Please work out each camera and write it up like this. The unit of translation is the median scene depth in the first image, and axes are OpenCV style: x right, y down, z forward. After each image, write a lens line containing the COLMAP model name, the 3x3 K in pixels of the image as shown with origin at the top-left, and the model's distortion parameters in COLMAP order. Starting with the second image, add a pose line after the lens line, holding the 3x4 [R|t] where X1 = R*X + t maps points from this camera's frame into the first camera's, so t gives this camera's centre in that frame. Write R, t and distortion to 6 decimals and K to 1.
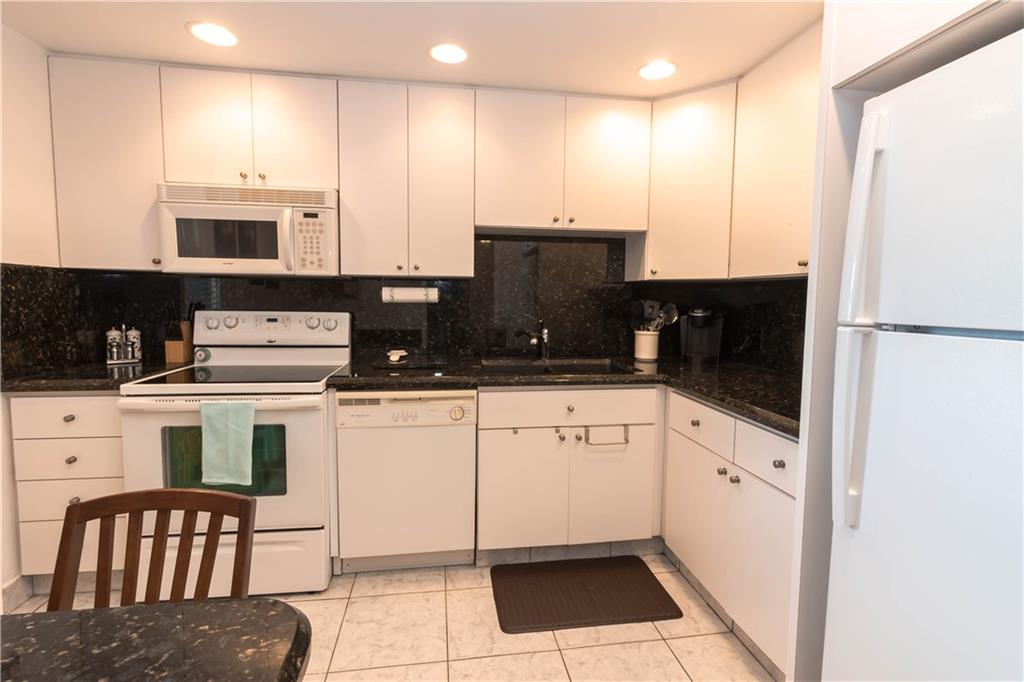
lens RADIAL K [[470.7, 0, 509.4], [0, 470.7, 337.5], [0, 0, 1]] dist [-0.001497, 0.001279]
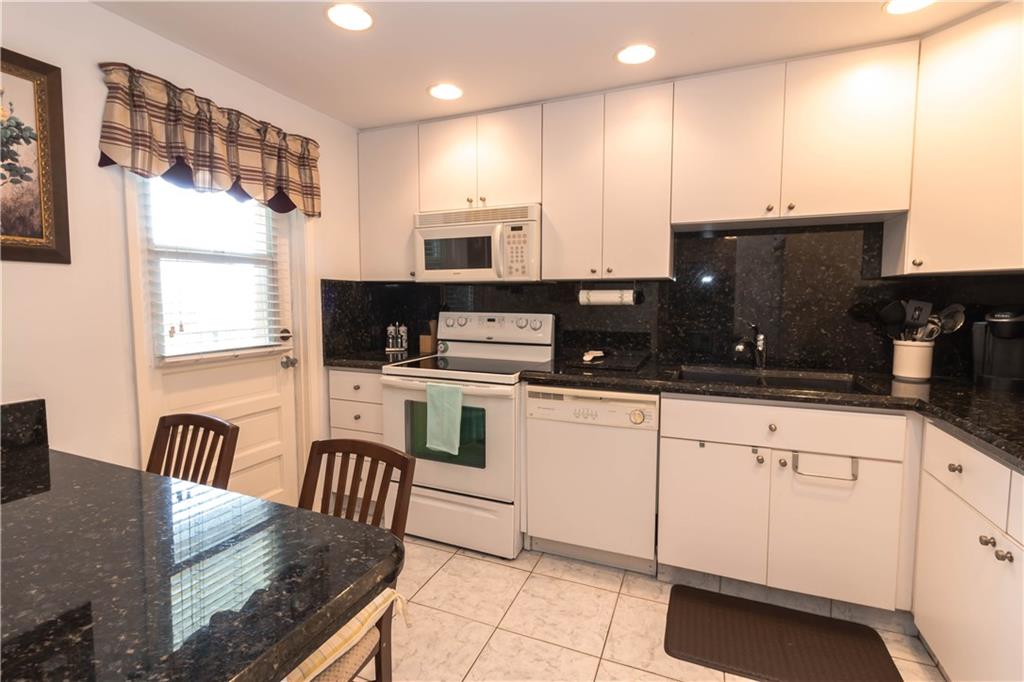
lens RADIAL K [[470.7, 0, 508.3], [0, 470.7, 337.9], [0, 0, 1]] dist [-0.001497, 0.001279]
pose [[0.858335, 0.032034, -0.512089, 0.147671], [-0.034827, 0.999385, 0.004143, 0.000931], [0.511906, 0.014279, 0.858923, 0.014056]]
